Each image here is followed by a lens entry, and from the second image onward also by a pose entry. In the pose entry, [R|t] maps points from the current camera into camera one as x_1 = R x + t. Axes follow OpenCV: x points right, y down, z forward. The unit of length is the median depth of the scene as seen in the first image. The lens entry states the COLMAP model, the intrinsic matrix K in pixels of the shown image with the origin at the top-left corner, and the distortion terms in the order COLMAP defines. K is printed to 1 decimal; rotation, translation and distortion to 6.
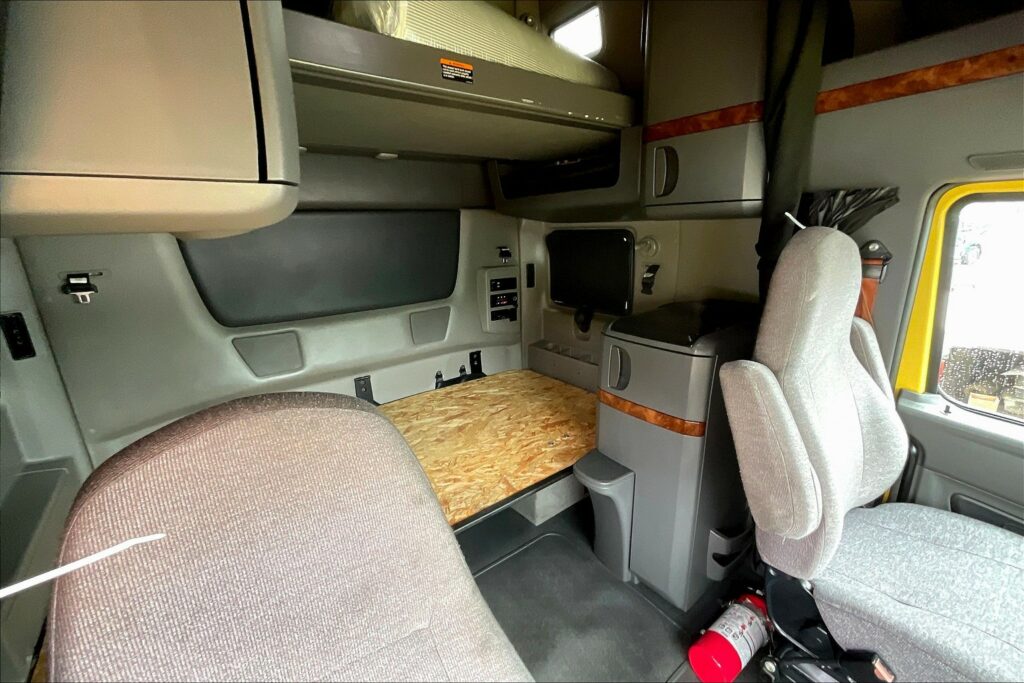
lens RADIAL K [[416.3, 0, 514.1], [0, 416.3, 343.2], [0, 0, 1]] dist [-0.002556, 0.002121]
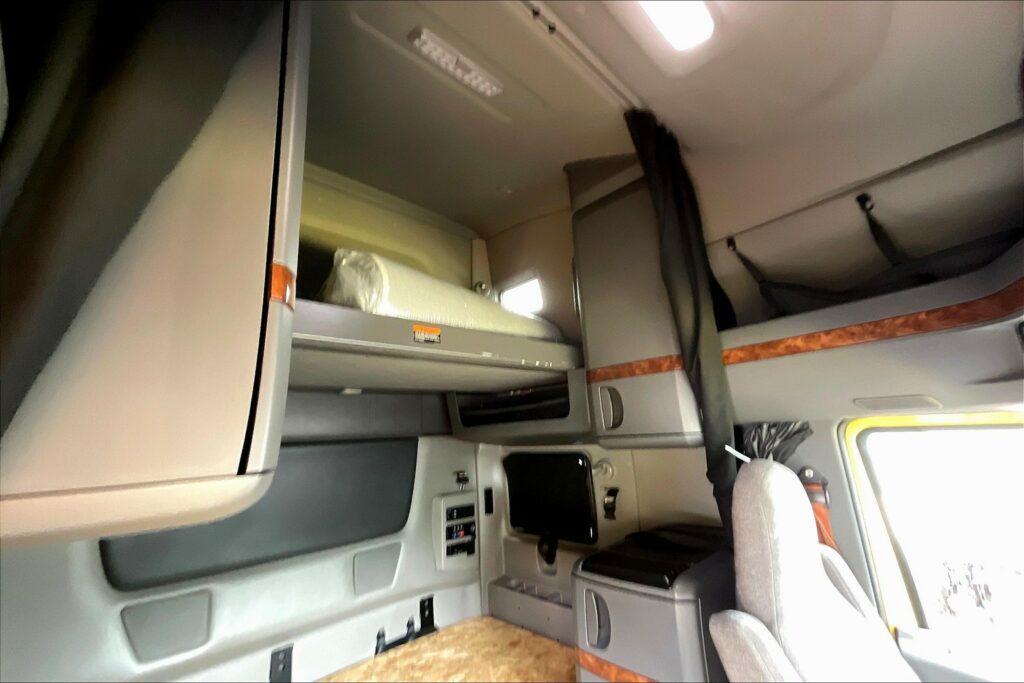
lens RADIAL K [[416.3, 0, 514.1], [0, 416.3, 343.2], [0, 0, 1]] dist [-0.002556, 0.002121]
pose [[0.993166, -0.002818, 0.116673, -0.016807], [0.057409, 0.882189, -0.467383, -0.039853], [-0.101611, 0.470887, 0.876322, -0.021342]]
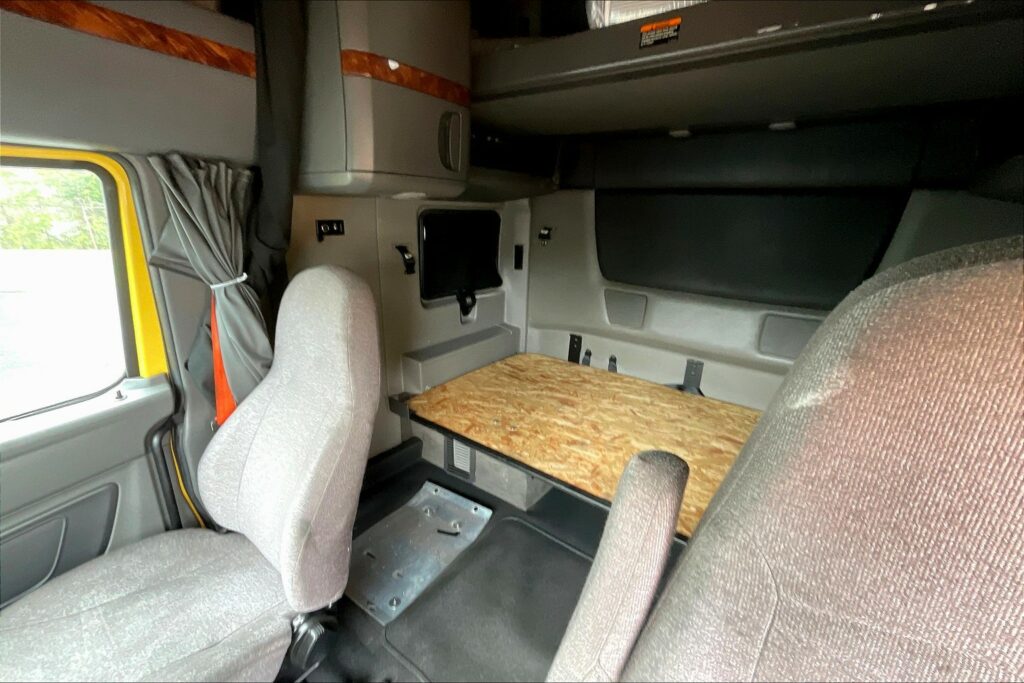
lens RADIAL K [[416.3, 0, 514.1], [0, 416.3, 343.2], [0, 0, 1]] dist [-0.002556, 0.002121]
pose [[0.260087, 0.327093, -0.908496, 0.457039], [-0.299701, 0.921754, 0.246067, -0.080866], [0.917897, 0.208278, 0.337766, 0.289088]]
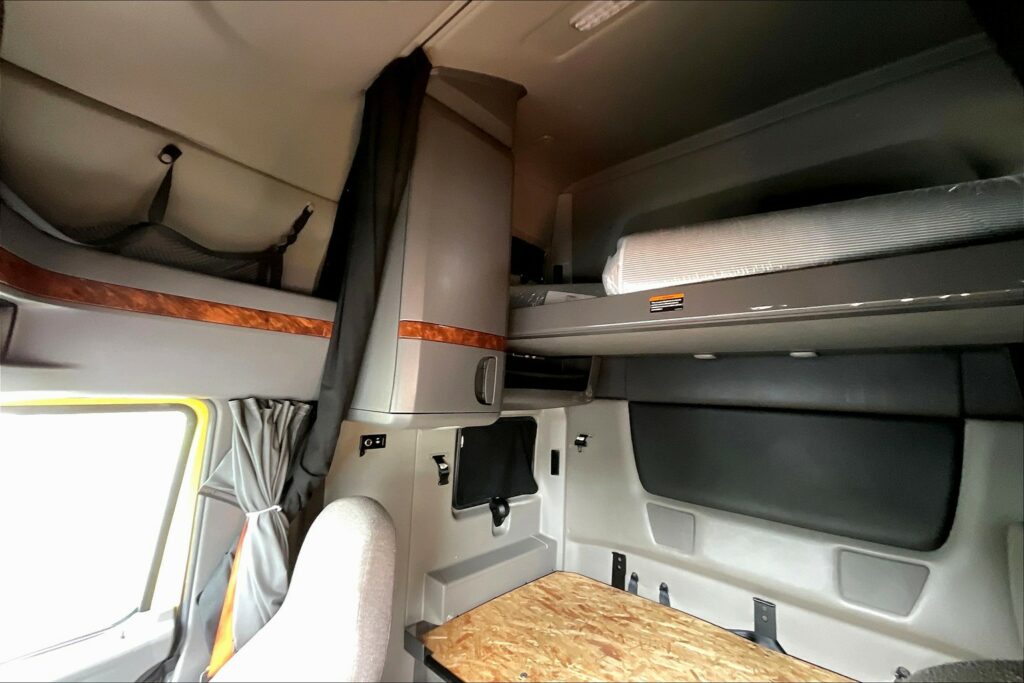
lens RADIAL K [[416.3, 0, 514.1], [0, 416.3, 343.2], [0, 0, 1]] dist [-0.002556, 0.002121]
pose [[0.159121, -0.077440, -0.984217, 0.464282], [-0.312518, 0.941702, -0.124621, -0.160725], [0.936490, 0.327415, 0.125643, 0.285331]]
